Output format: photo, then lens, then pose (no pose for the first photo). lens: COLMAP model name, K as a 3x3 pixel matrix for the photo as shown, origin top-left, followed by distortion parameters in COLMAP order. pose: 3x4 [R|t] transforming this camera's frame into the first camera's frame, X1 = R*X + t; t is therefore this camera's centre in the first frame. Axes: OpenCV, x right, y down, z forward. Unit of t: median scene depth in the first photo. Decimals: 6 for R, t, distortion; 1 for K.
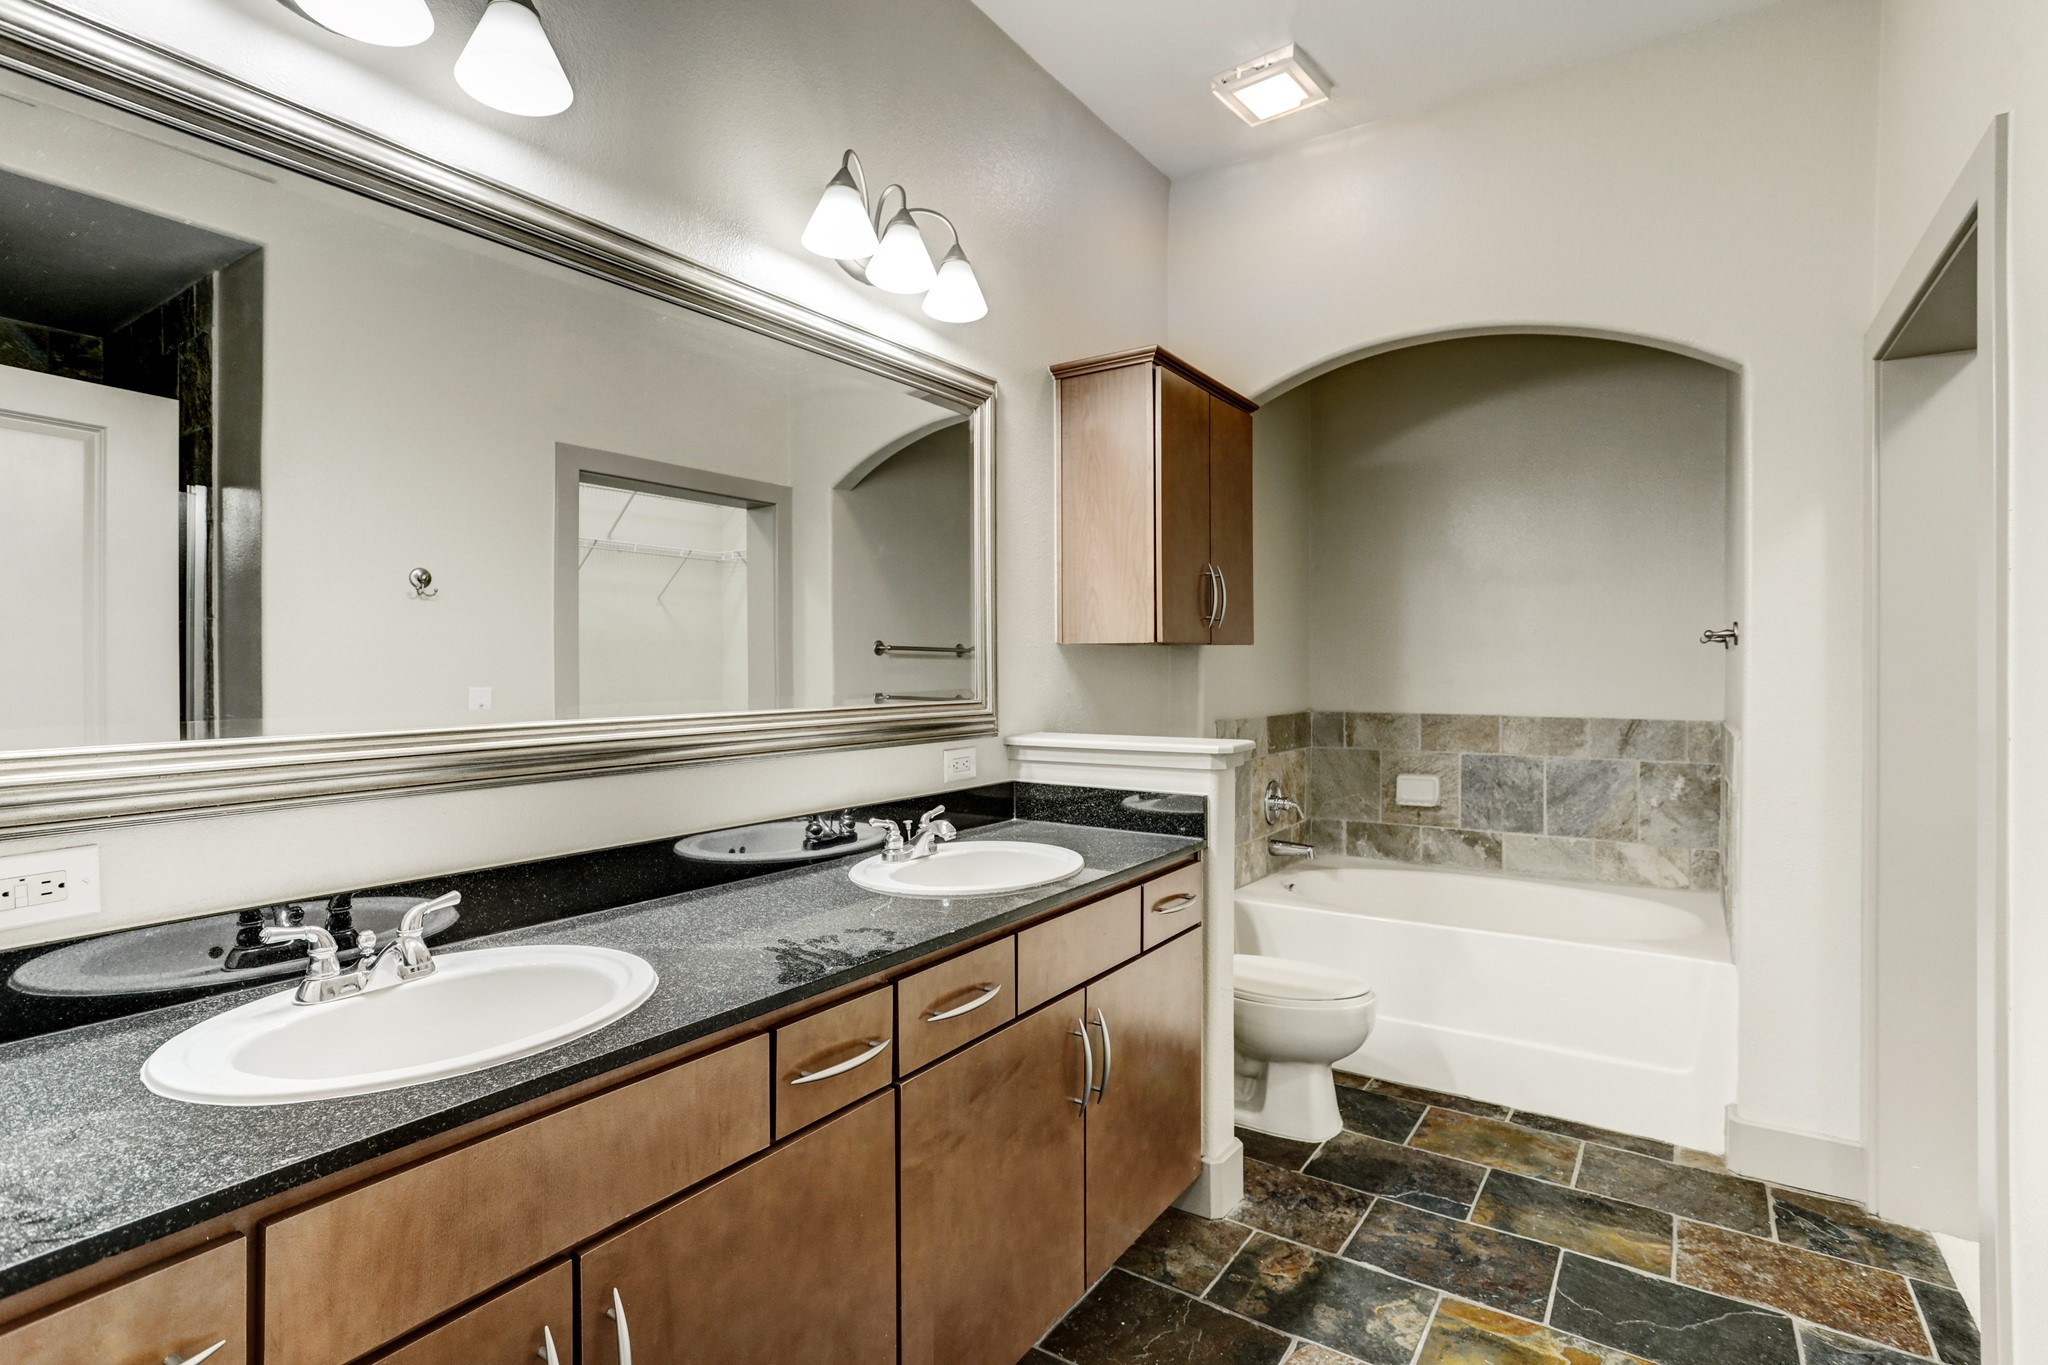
lens RADIAL K [[971.5, 0, 1063.4], [0, 971.5, 664.8], [0, 0, 1]] dist [-0.032861, -0.000102]
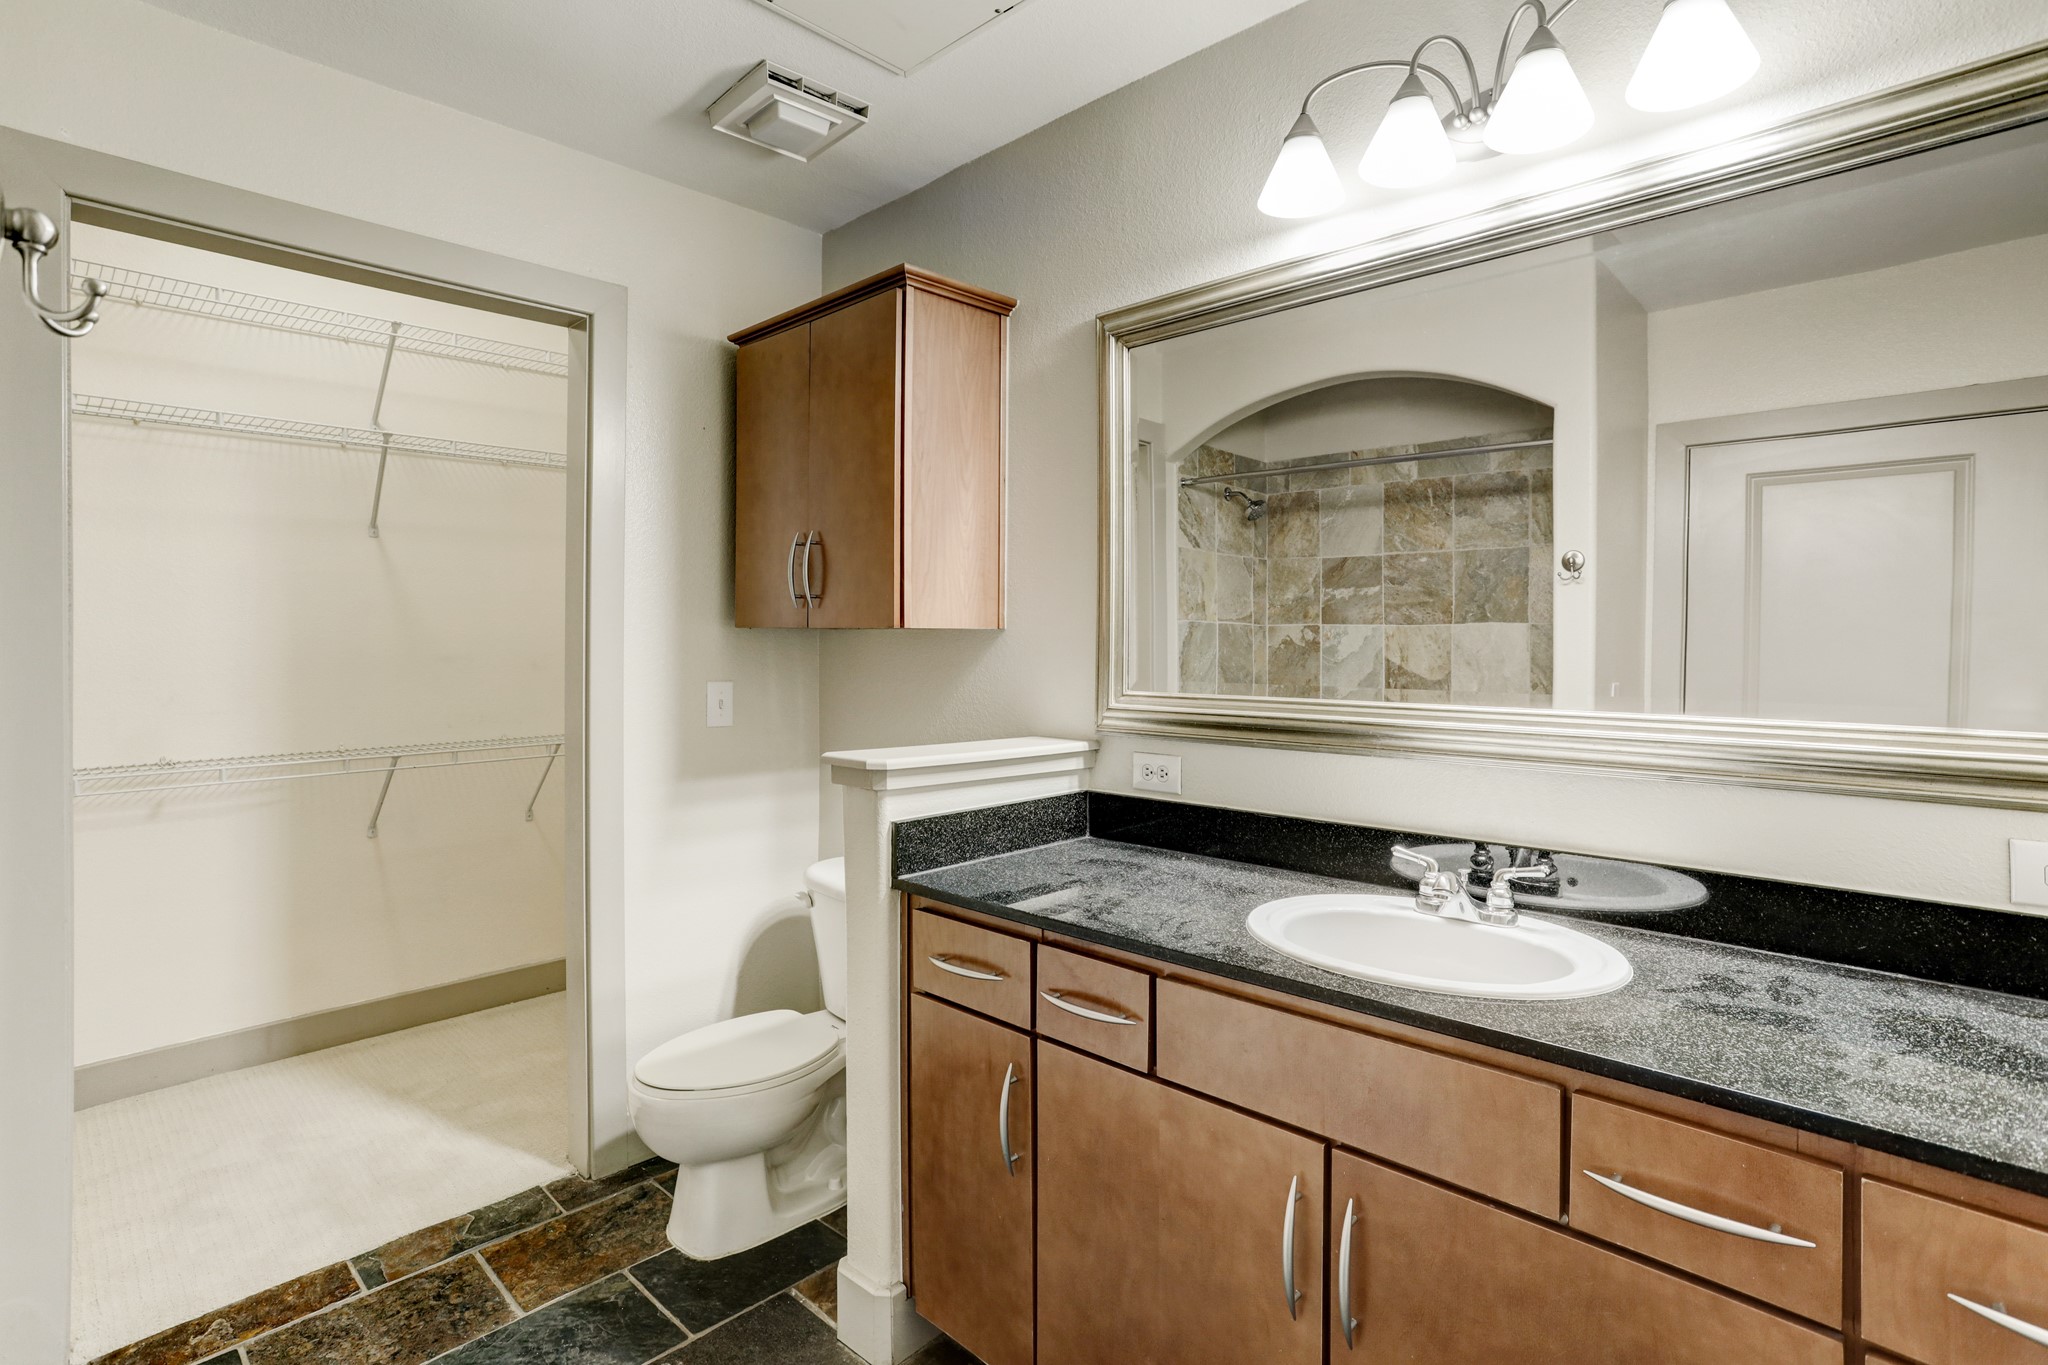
lens RADIAL K [[971.5, 0, 1063.4], [0, 971.5, 664.8], [0, 0, 1]] dist [-0.032861, -0.000102]
pose [[-0.189683, 0.024452, -0.981541, 0.754731], [0.005436, 0.999701, 0.023854, -0.021995], [0.981830, -0.000811, -0.189759, 1.013482]]
